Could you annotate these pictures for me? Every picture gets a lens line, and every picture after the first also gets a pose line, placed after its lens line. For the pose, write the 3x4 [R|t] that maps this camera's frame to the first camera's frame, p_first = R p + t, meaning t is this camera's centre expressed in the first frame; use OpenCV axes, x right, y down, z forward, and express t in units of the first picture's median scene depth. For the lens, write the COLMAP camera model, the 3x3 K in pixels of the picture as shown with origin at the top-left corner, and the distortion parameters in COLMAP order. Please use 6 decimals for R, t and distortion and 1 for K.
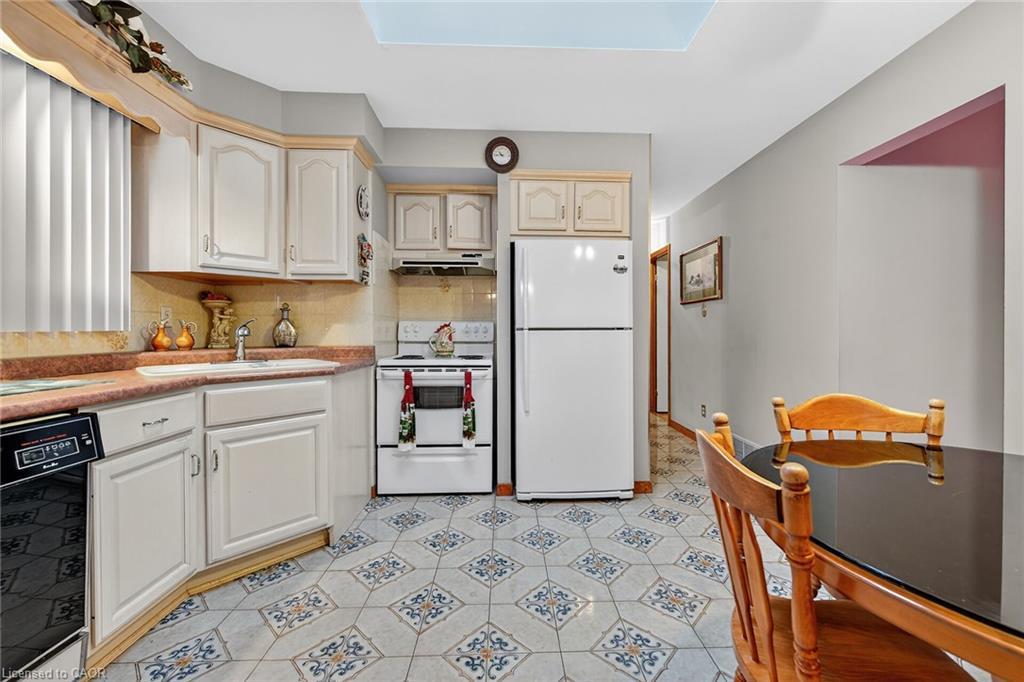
lens RADIAL K [[409.8, 0, 512.3], [0, 409.8, 331.6], [0, 0, 1]] dist [-0.000761, -0.000338]
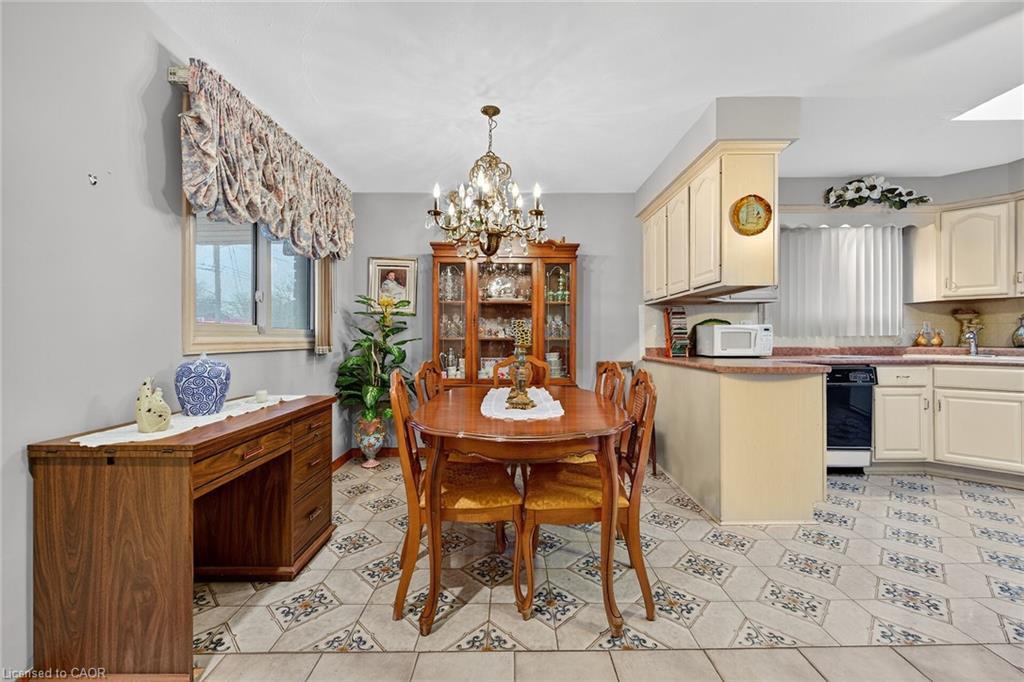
lens RADIAL K [[619.1, 0, 370.5], [0, 619.1, 335.7], [0, 0, 1]] dist [-0.003109, -0.001634]
pose [[-0.015458, -0.000848, -0.999880, 1.502753], [0.001678, 0.999998, -0.000874, -0.000925], [0.999879, -0.001691, -0.015457, -1.092090]]
